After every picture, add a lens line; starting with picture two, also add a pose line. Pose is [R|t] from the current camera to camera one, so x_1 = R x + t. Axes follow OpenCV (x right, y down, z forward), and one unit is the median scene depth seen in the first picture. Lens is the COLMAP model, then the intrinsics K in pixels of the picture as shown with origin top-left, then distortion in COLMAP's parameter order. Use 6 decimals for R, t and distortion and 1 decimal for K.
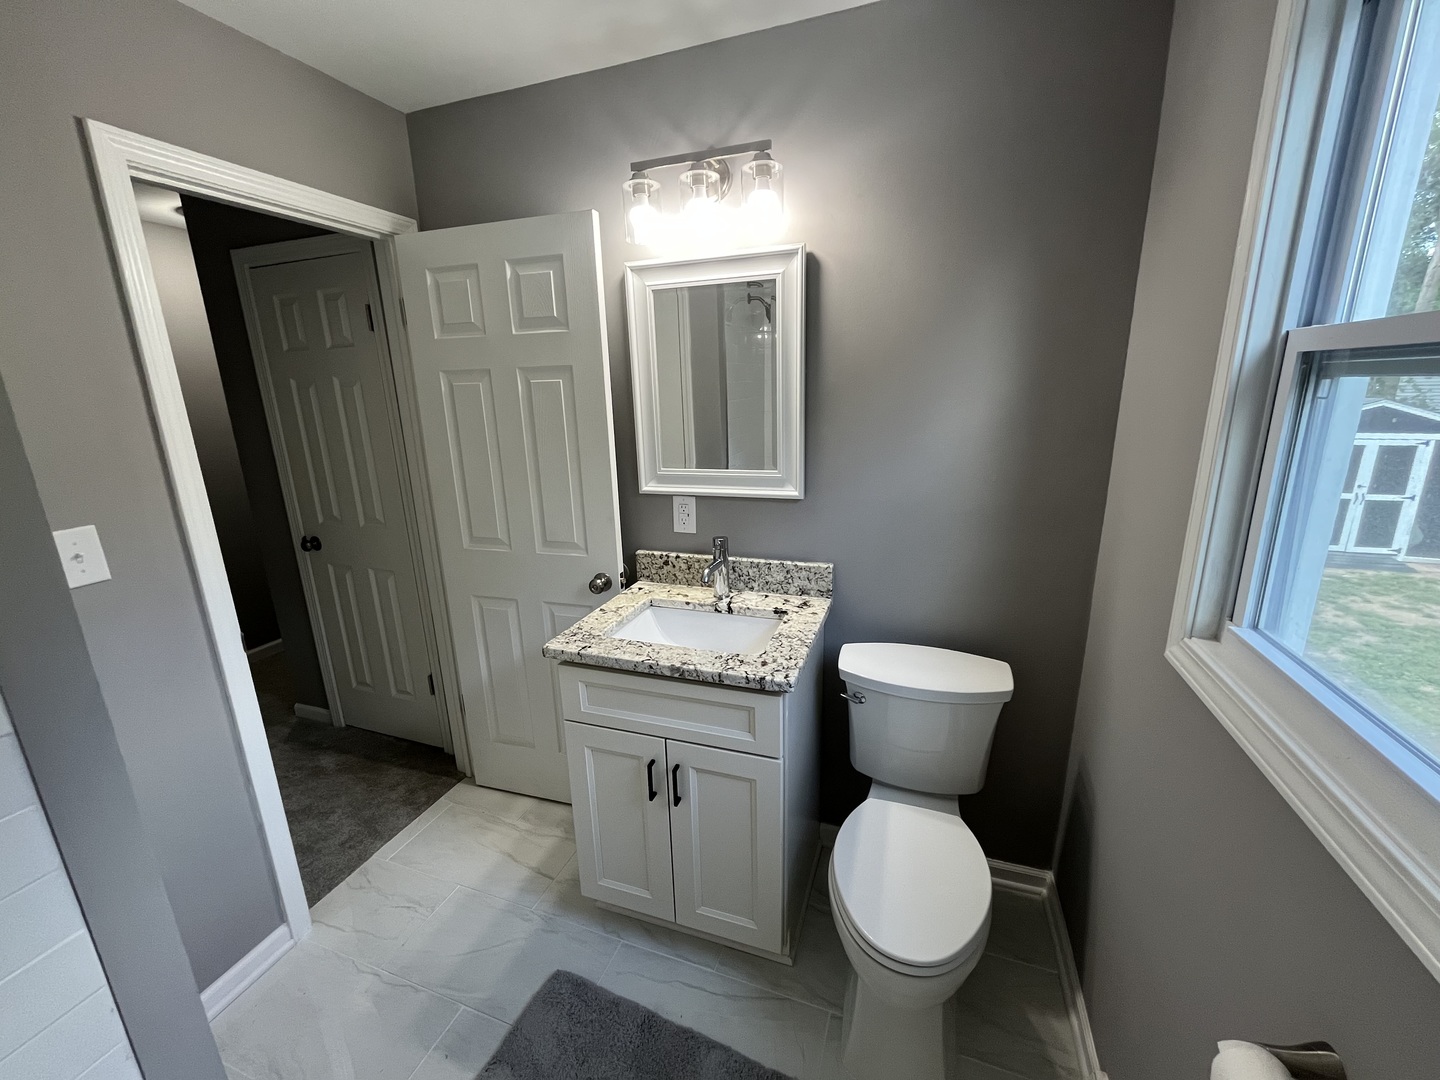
lens RADIAL K [[584.3, 0, 718.1], [0, 584.3, 538.6], [0, 0, 1]] dist [-0.002393, -0.000478]
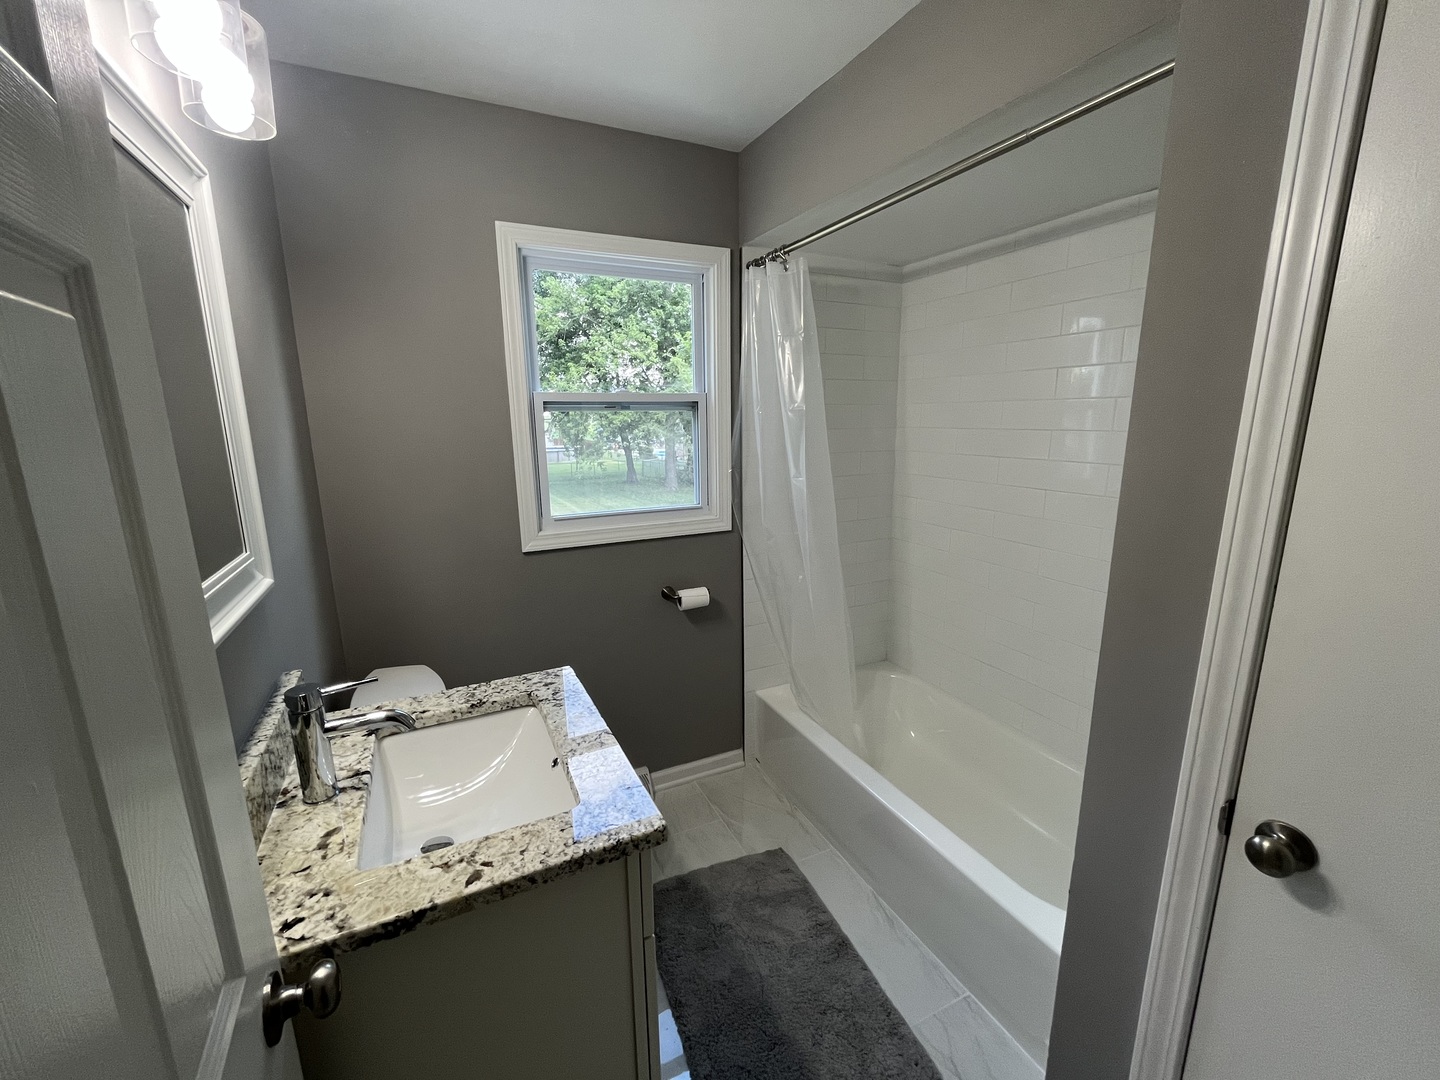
lens RADIAL K [[584.3, 0, 718.1], [0, 584.3, 538.6], [0, 0, 1]] dist [-0.002393, -0.000478]
pose [[-0.709550, -0.117083, 0.694860, -0.585362], [0.200475, 0.911808, 0.358352, -0.230858], [-0.675536, 0.393571, -0.623501, 0.988051]]
